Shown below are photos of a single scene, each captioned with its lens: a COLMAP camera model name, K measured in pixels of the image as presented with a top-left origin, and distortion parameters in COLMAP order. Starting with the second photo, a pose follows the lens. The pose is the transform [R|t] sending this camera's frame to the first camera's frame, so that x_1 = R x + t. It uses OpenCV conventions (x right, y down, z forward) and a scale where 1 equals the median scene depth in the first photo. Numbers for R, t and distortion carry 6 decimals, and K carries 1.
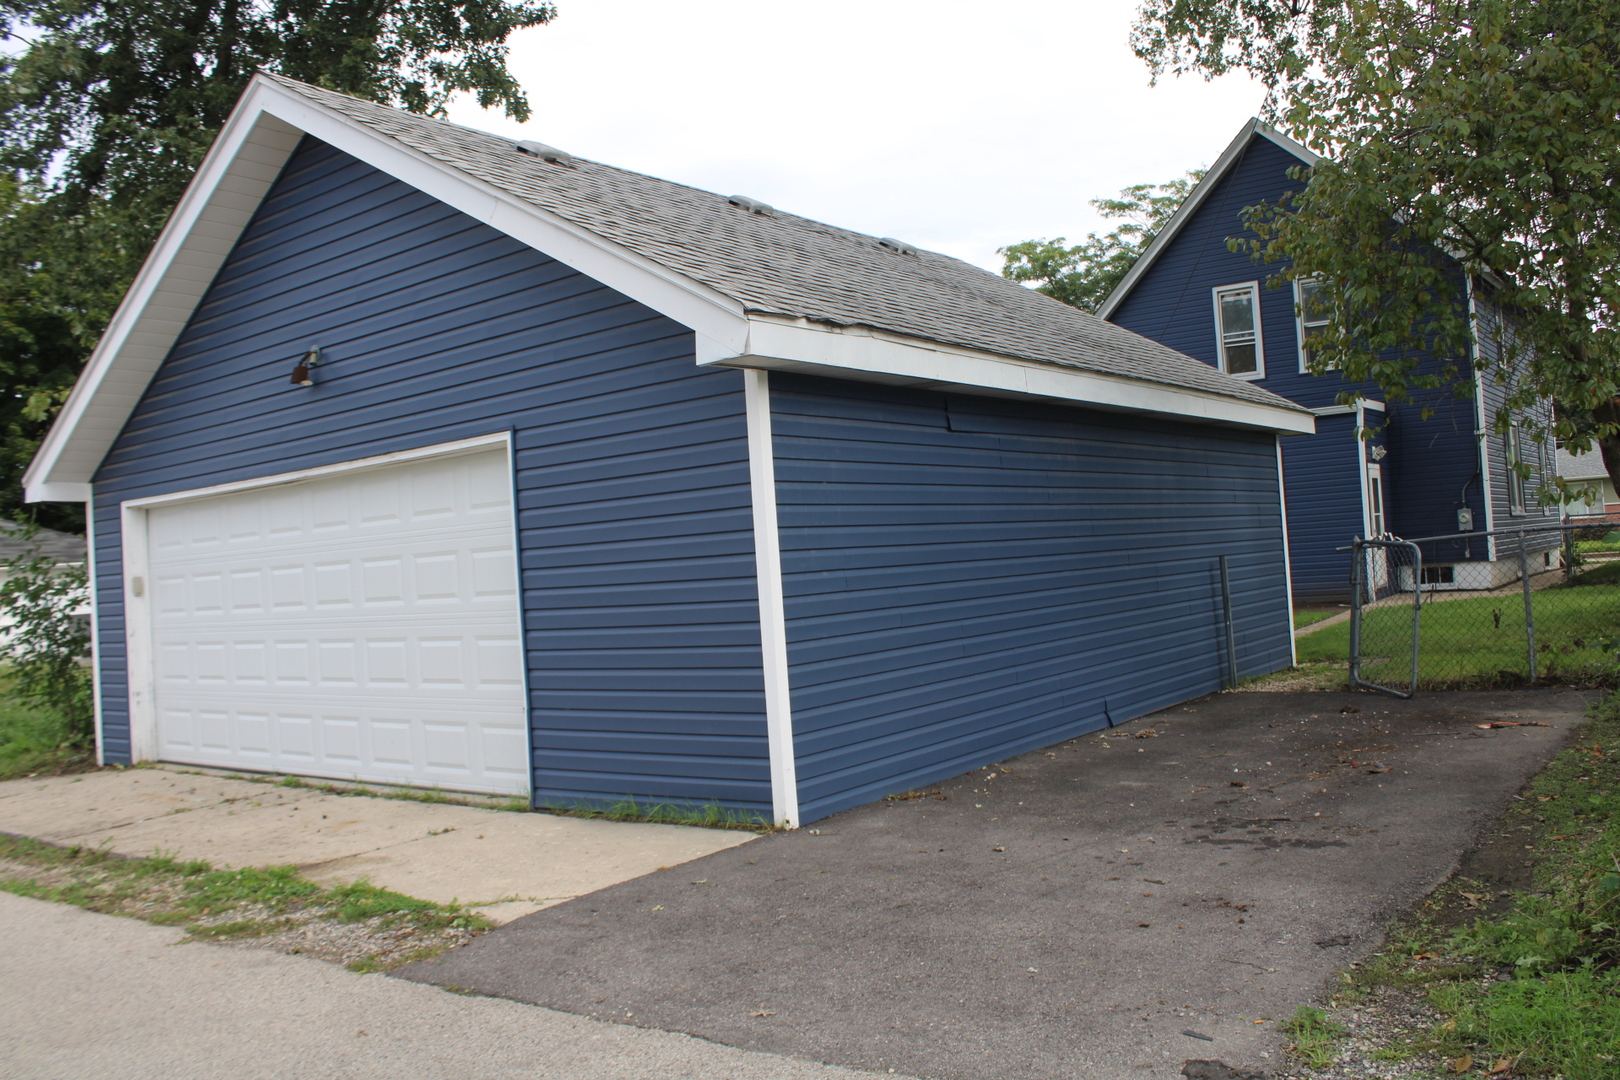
lens RADIAL K [[1360.1, 0, 814.4], [0, 1360.1, 523.6], [0, 0, 1]] dist [-0.145347, 0.117016]
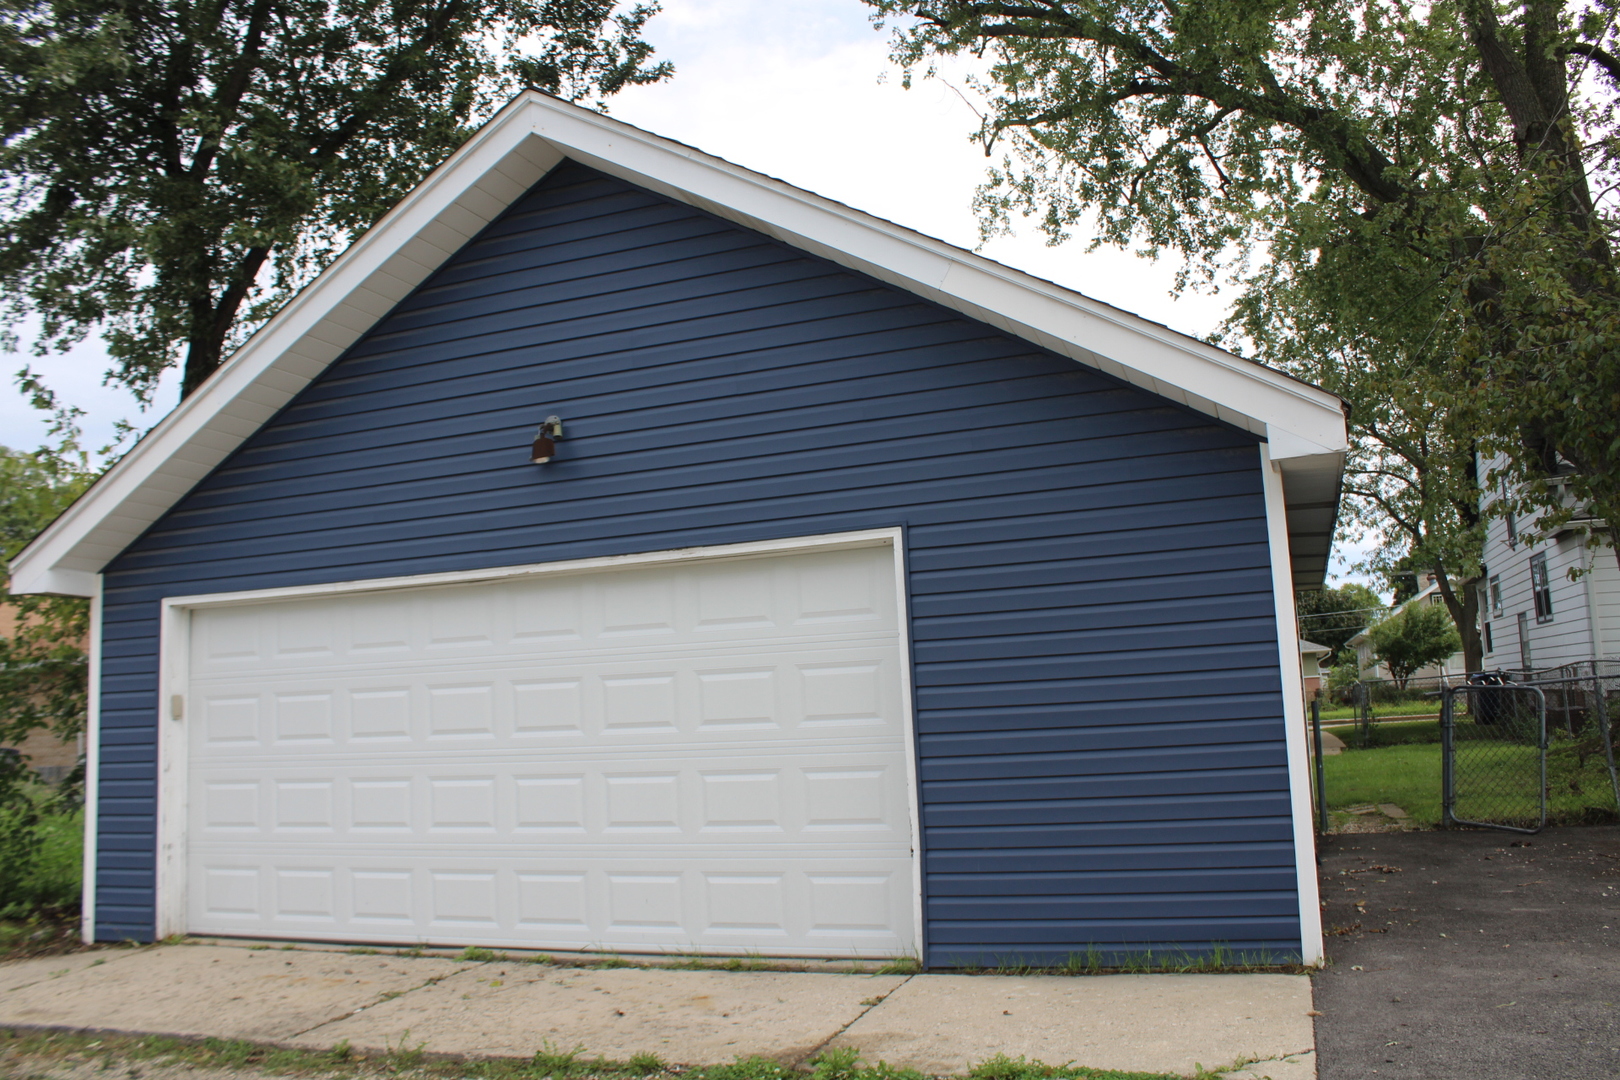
lens RADIAL K [[1360.1, 0, 814.4], [0, 1360.1, 523.6], [0, 0, 1]] dist [-0.145347, 0.117016]
pose [[0.956724, 0.048630, 0.286904, -0.457940], [-0.017402, 0.993734, -0.110407, 0.023000], [-0.290475, 0.100637, 0.951576, 0.161355]]
